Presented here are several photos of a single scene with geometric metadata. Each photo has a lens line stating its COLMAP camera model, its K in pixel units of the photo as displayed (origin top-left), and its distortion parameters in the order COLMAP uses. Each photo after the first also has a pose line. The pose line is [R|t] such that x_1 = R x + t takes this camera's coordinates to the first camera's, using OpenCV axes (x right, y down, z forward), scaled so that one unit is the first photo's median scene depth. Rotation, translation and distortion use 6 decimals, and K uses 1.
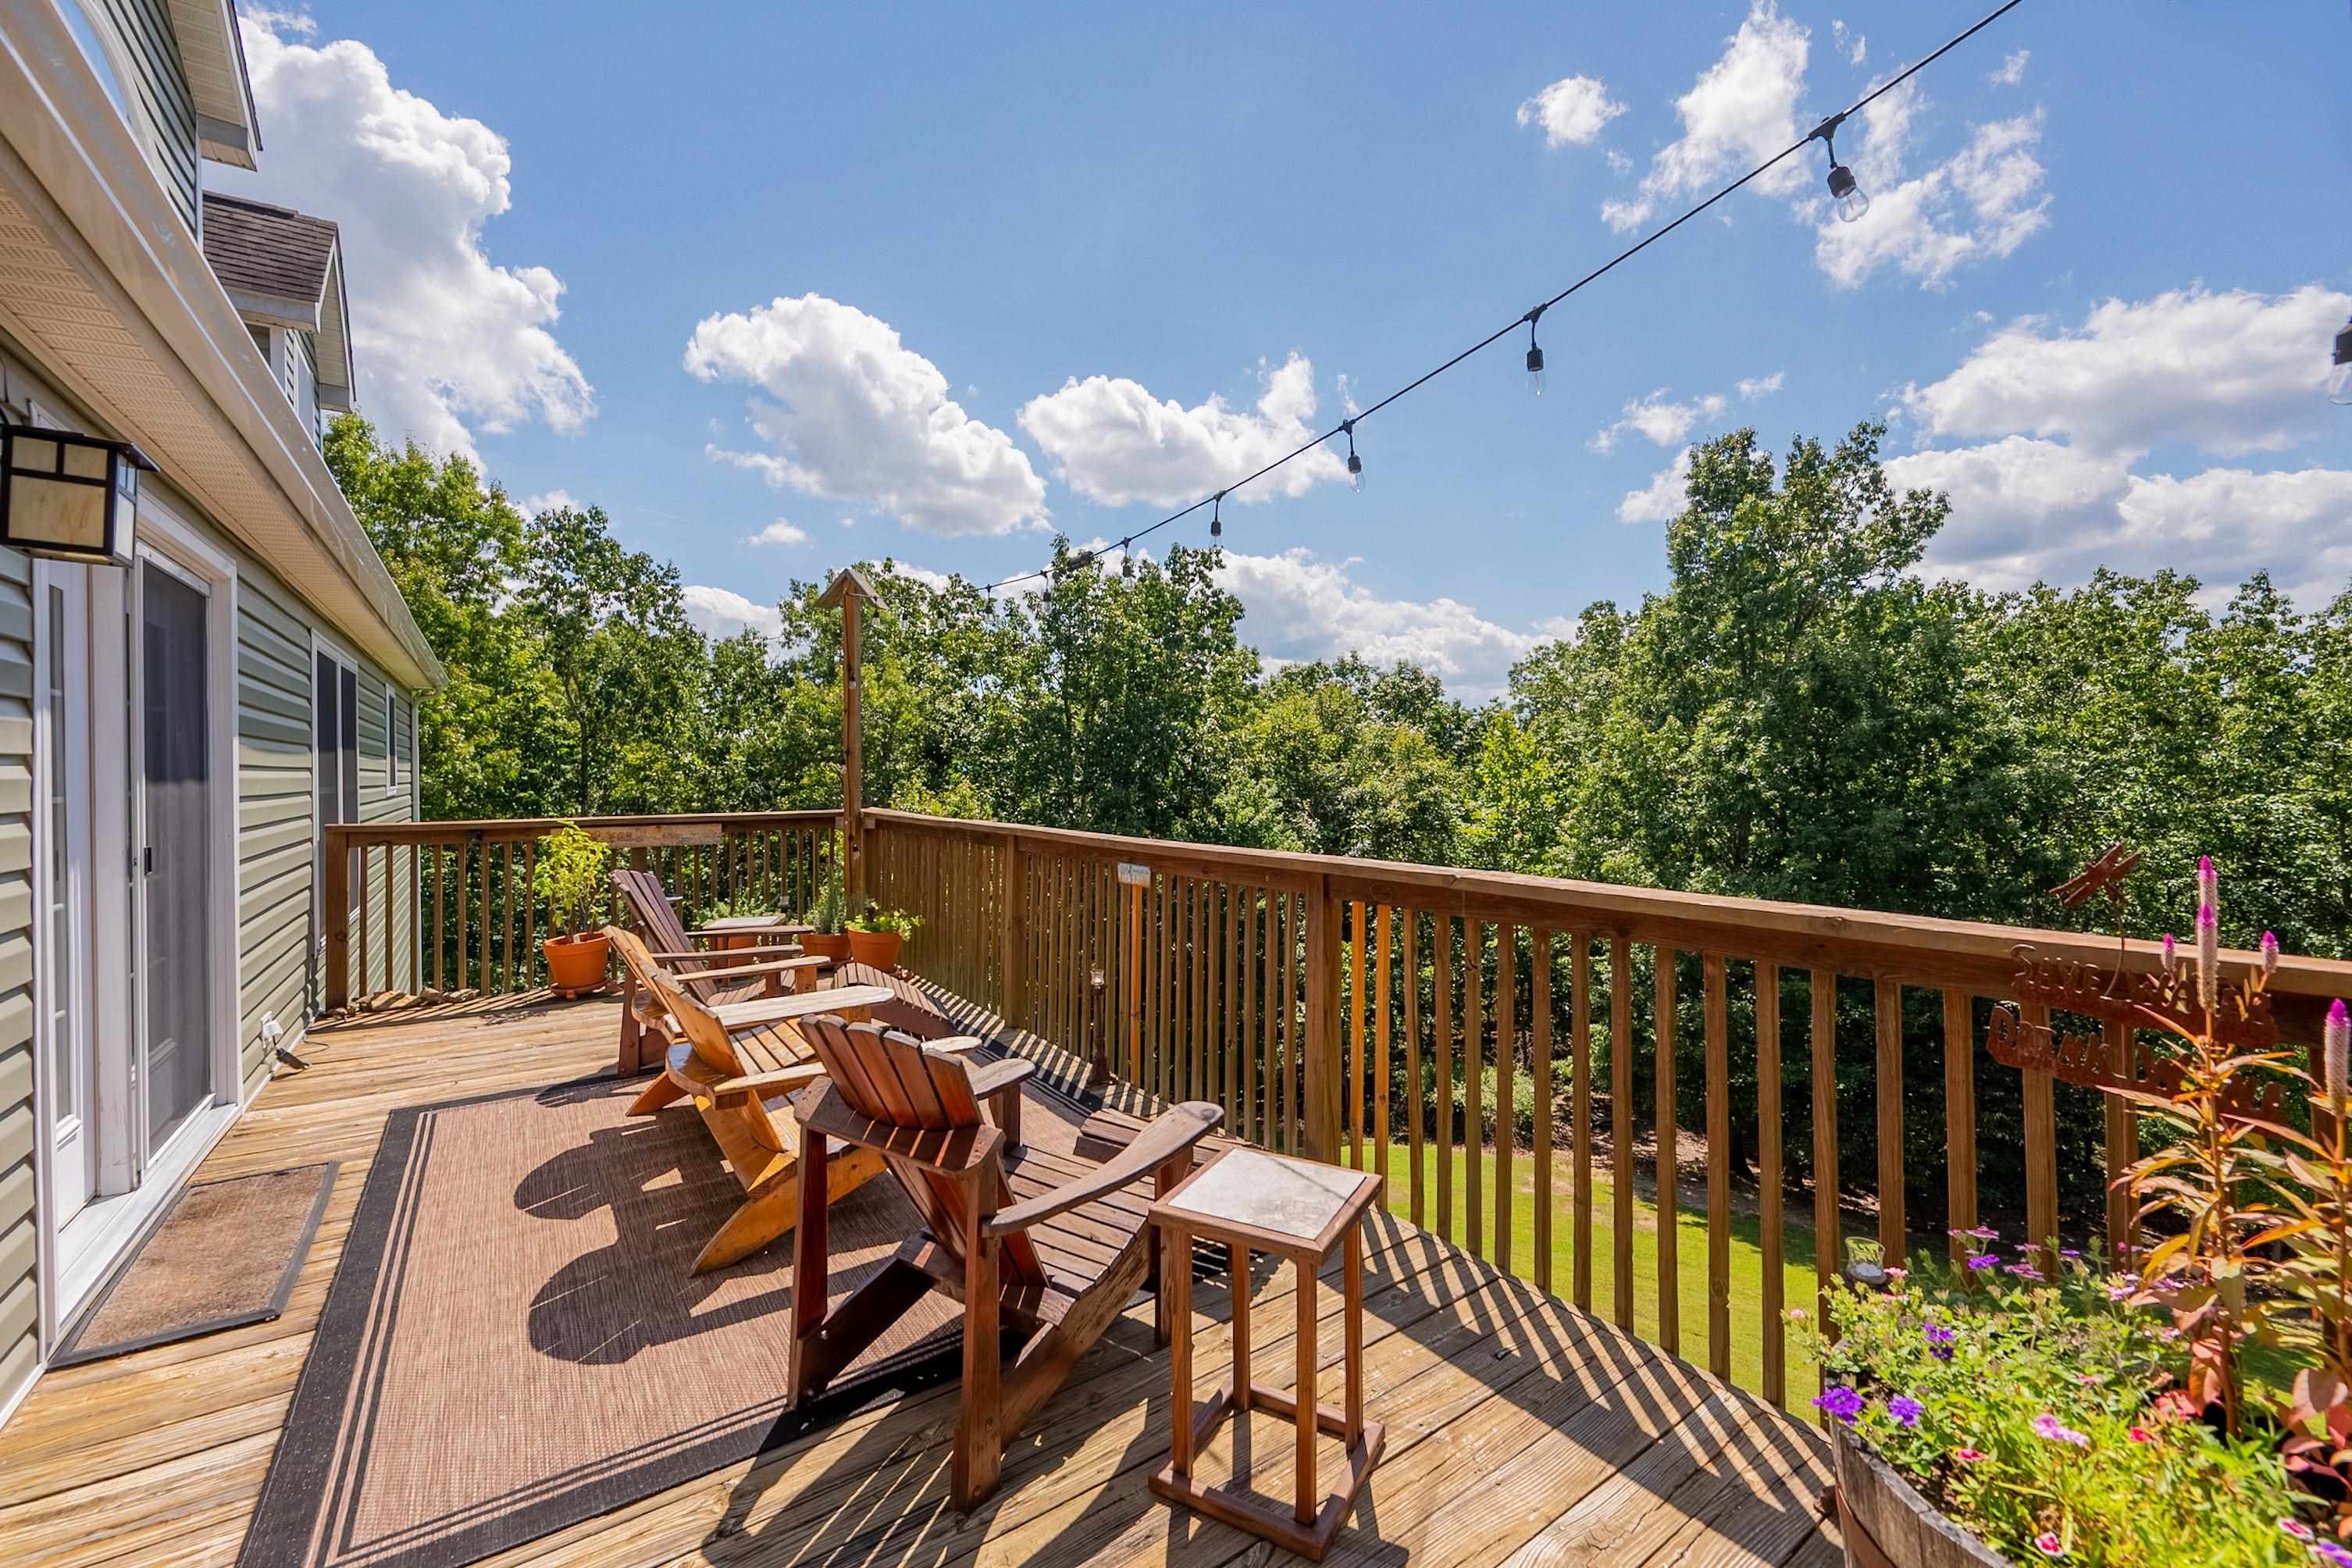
lens RADIAL K [[942.9, 0, 1201.2], [0, 942.9, 775.8], [0, 0, 1]] dist [-0.003426, -0.001232]
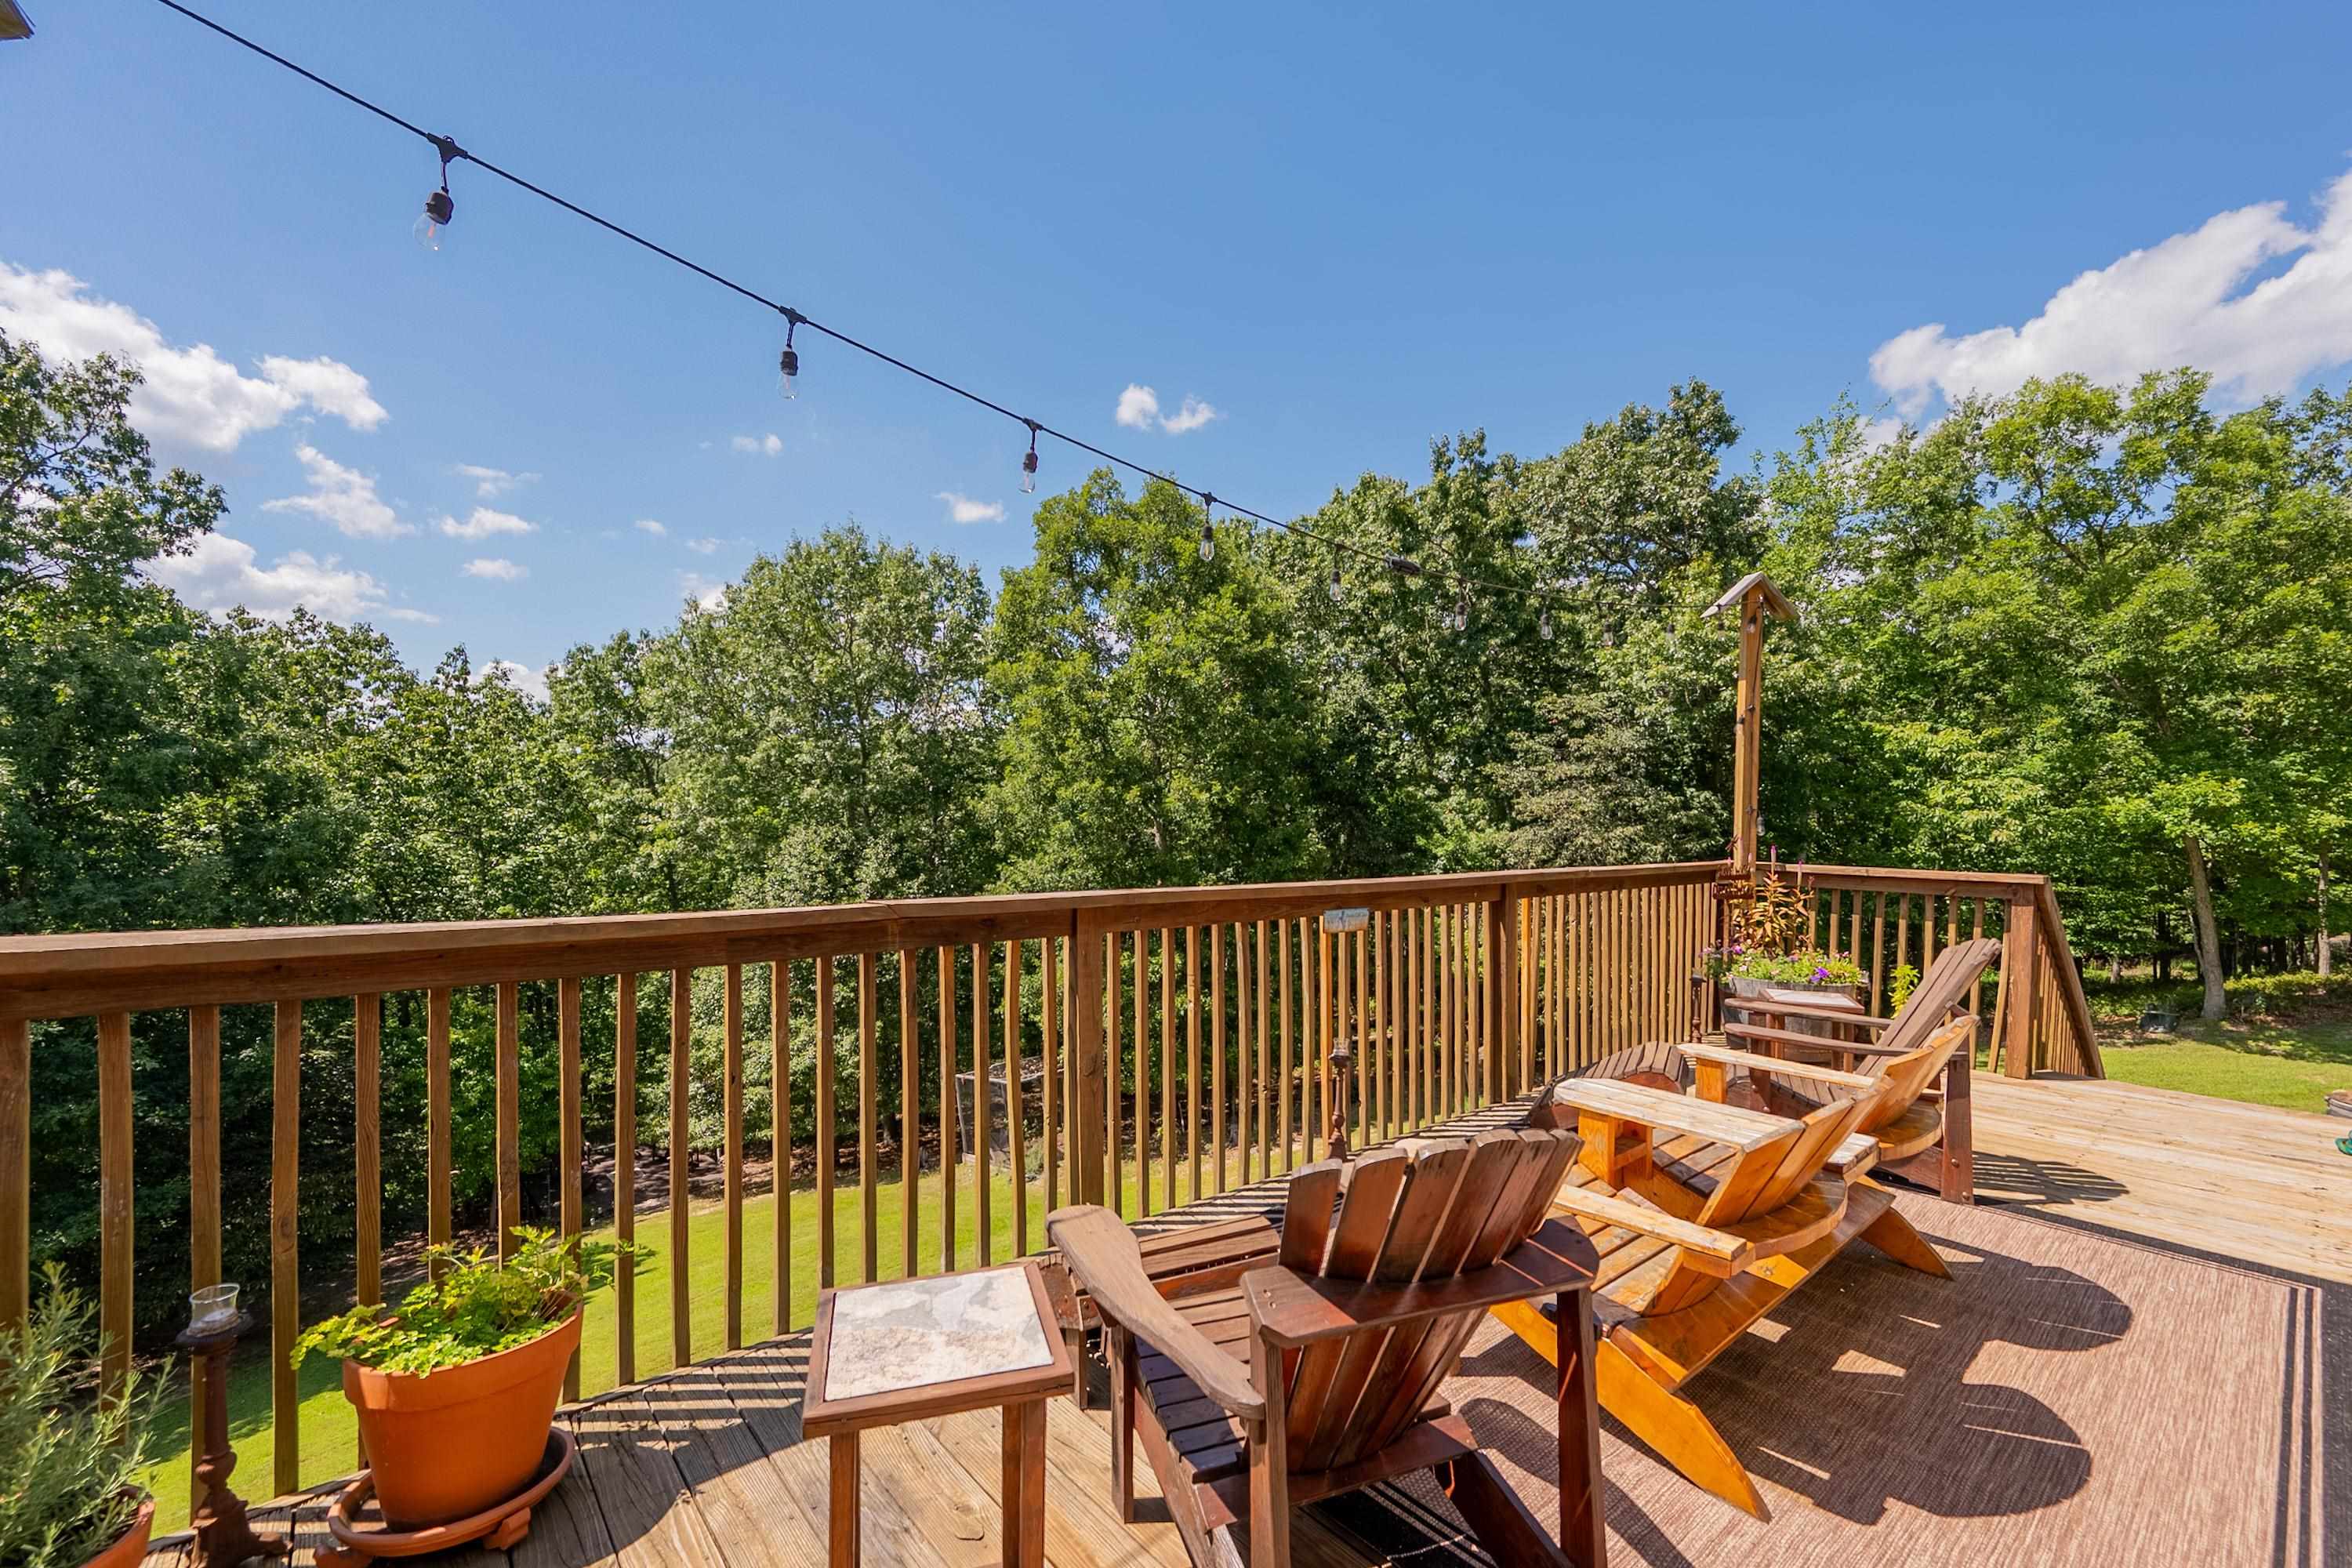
lens RADIAL K [[942.9, 0, 1193.2], [0, 942.9, 832.2], [0, 0, 1]] dist [-0.003426, -0.001232]
pose [[-0.096250, -0.014044, 0.995258, -0.151564], [-0.000994, 0.999901, 0.014014, 0.001284], [-0.995357, 0.000359, -0.096254, 0.195731]]
